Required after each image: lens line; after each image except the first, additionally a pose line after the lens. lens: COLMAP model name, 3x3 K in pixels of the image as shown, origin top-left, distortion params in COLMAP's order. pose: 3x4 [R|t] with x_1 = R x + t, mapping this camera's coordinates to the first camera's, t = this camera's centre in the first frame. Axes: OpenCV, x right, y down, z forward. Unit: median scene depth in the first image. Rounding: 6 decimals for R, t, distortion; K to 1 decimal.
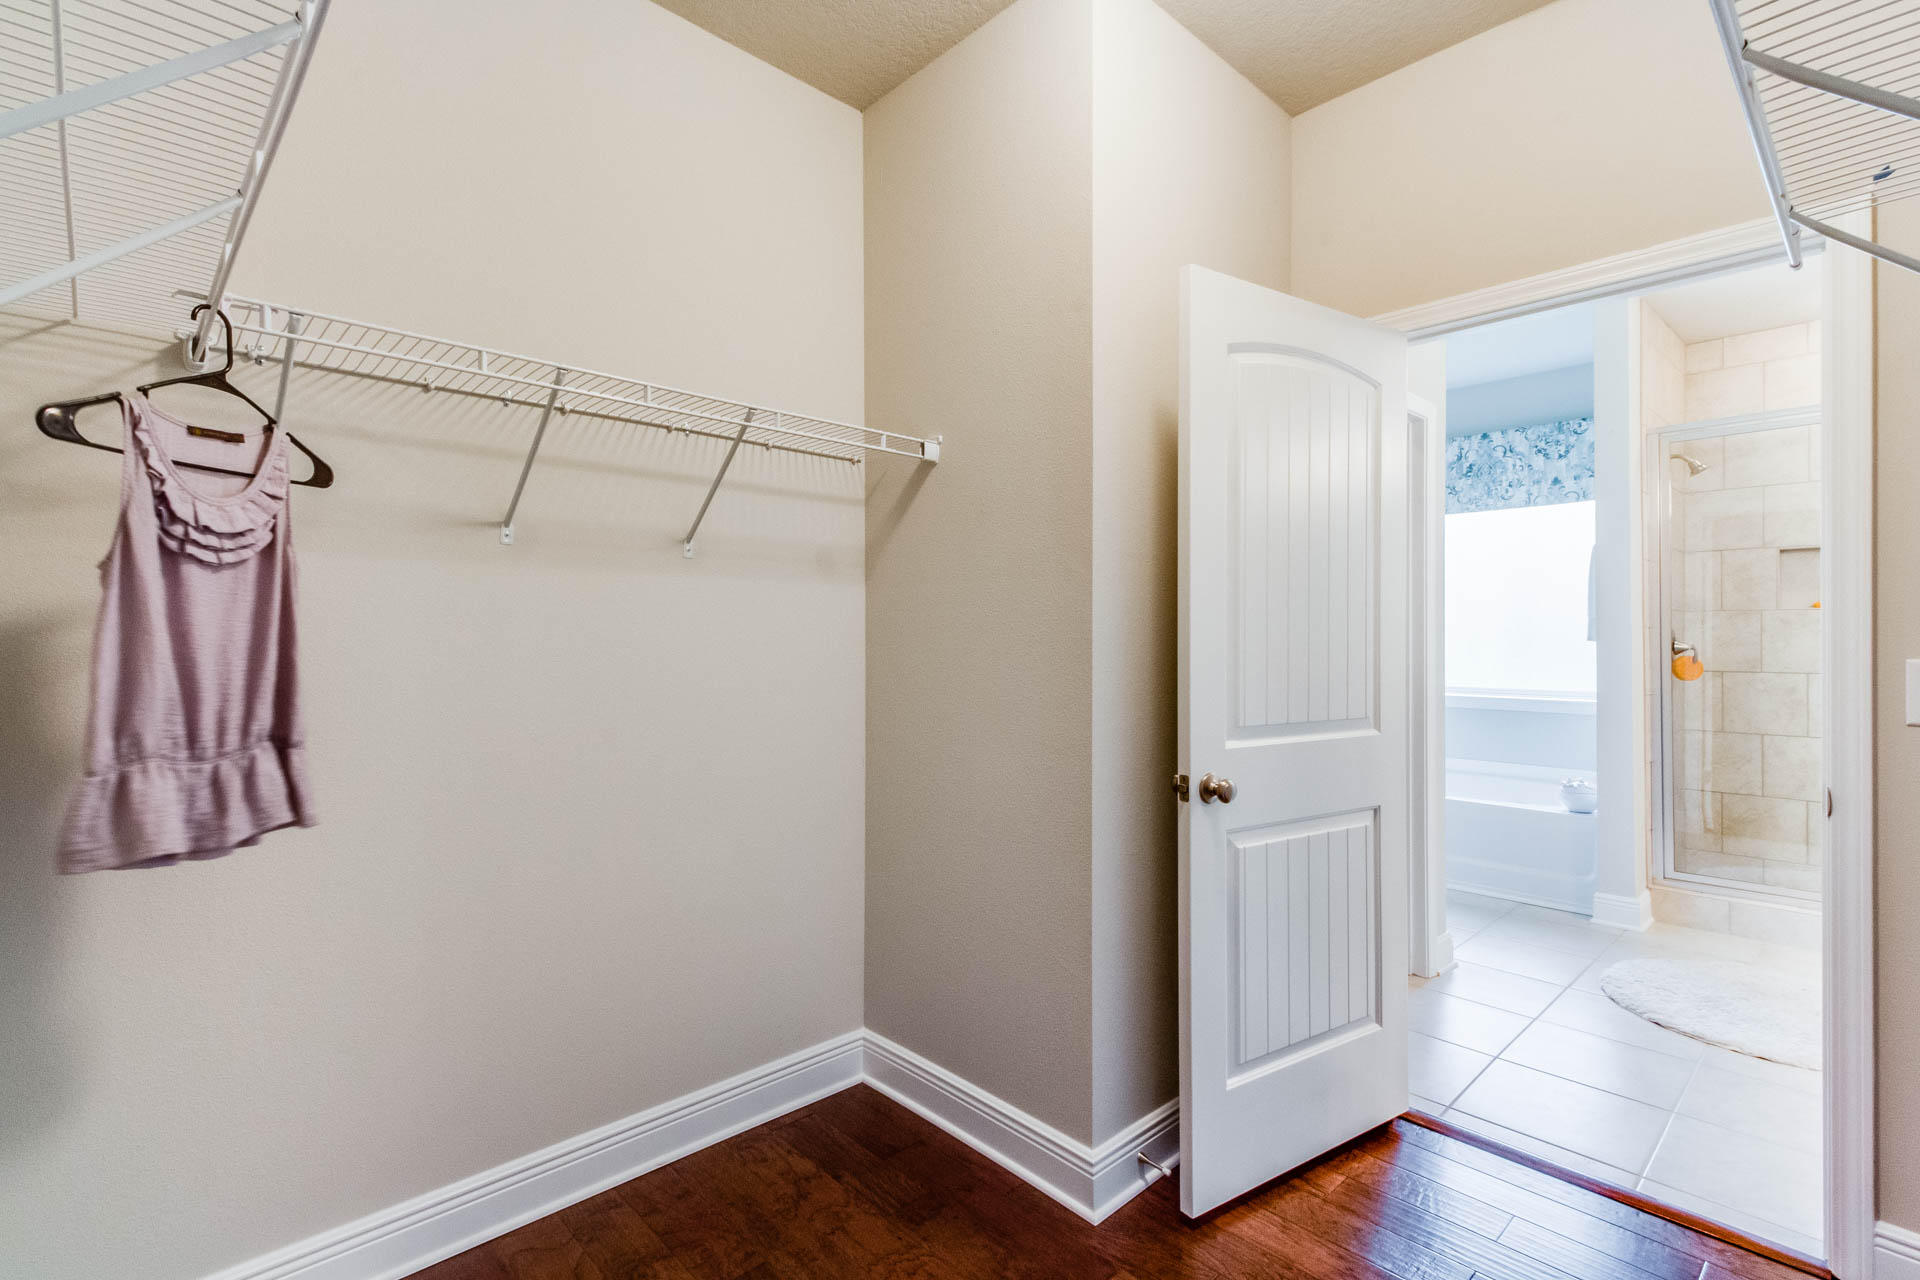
lens RADIAL K [[904.2, 0, 942.6], [0, 904.2, 636.0], [0, 0, 1]] dist [-0.000643, -0.002028]
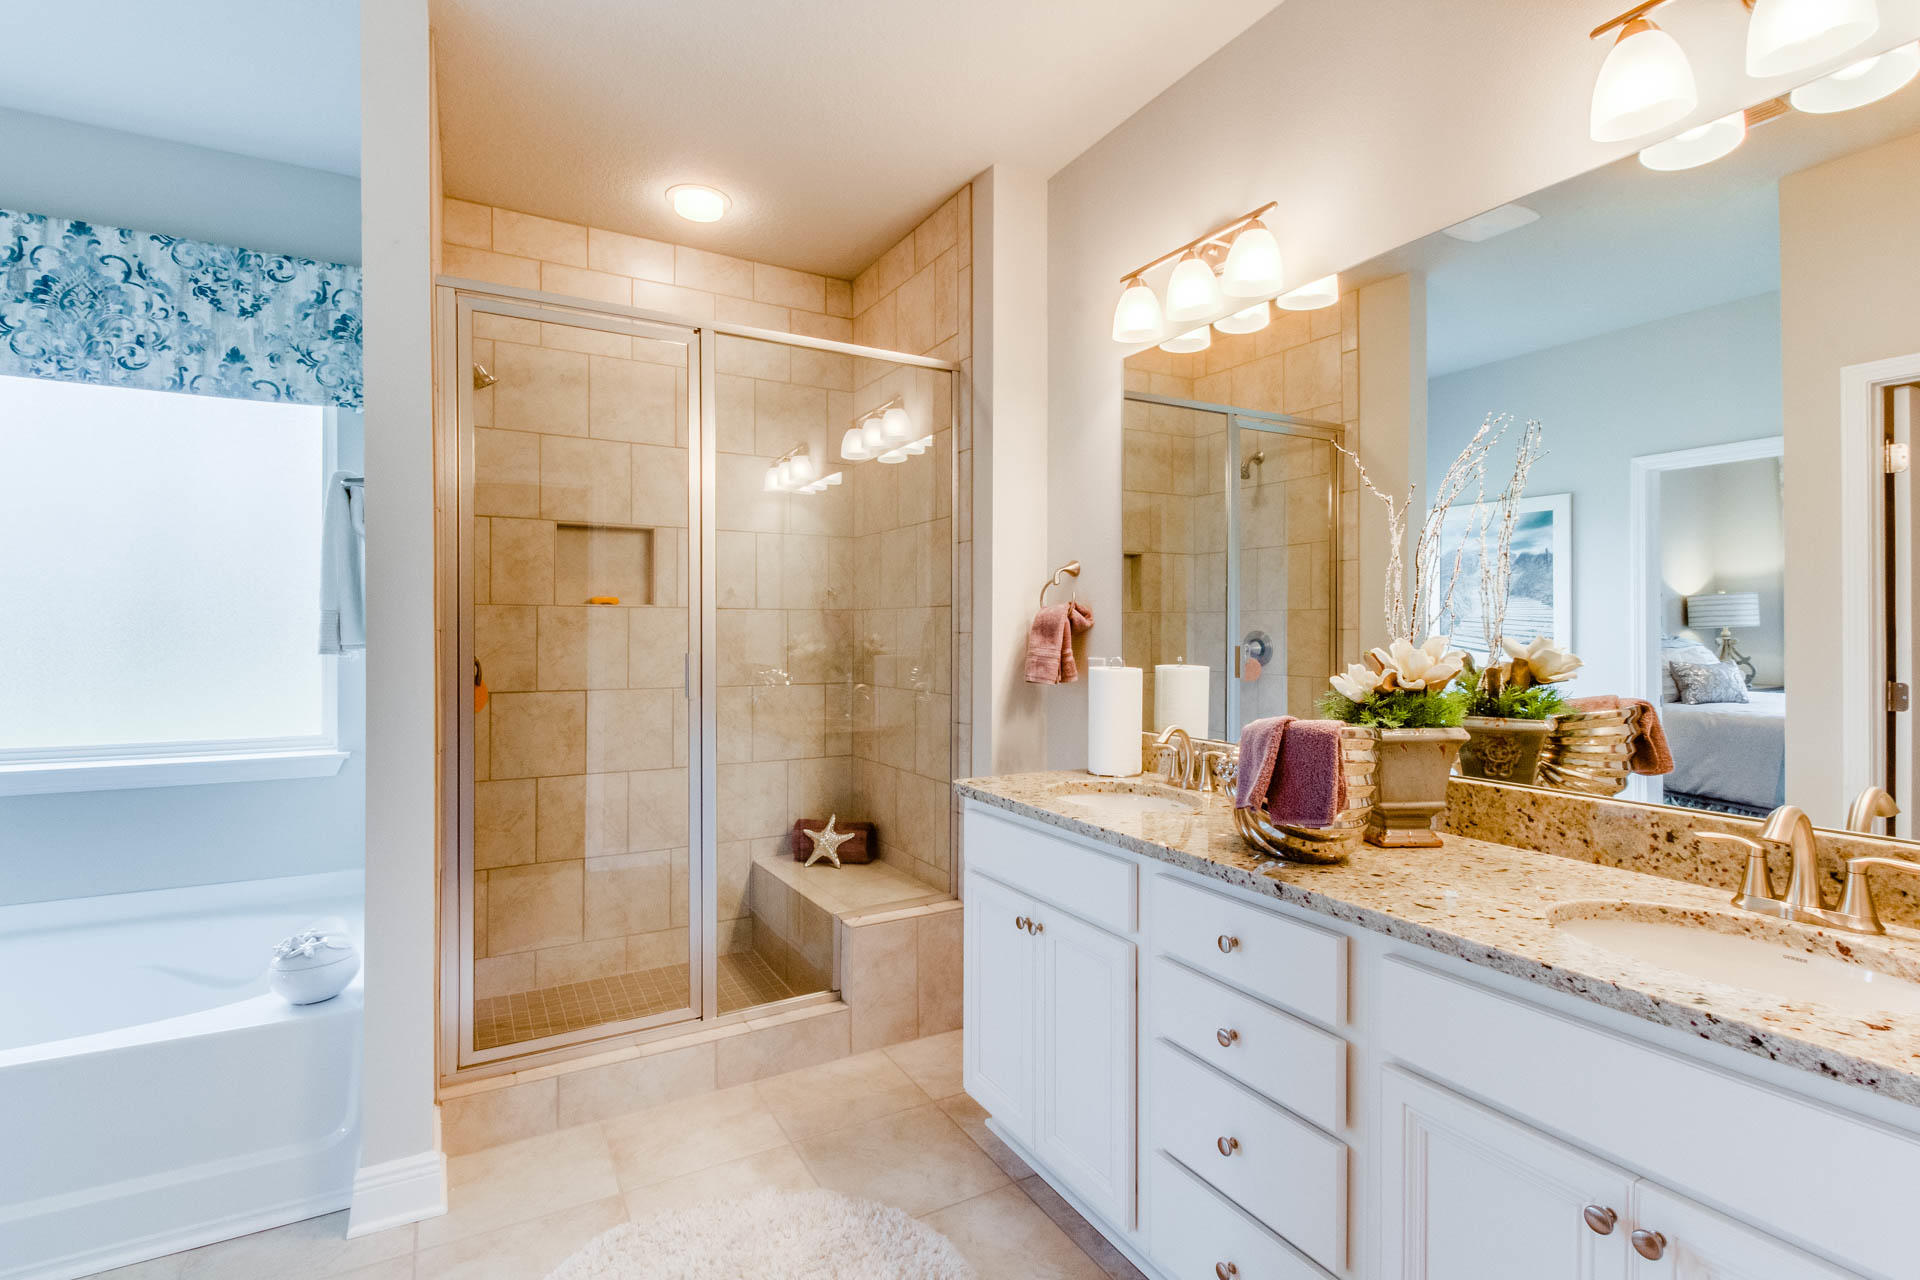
lens RADIAL K [[904.2, 0, 942.0], [0, 904.2, 644.9], [0, 0, 1]] dist [-0.000643, -0.002028]
pose [[0.253796, -0.011016, 0.967195, 0.258217], [-0.010141, 0.999850, 0.014049, -0.009340], [-0.967205, -0.013374, 0.253646, 0.446052]]
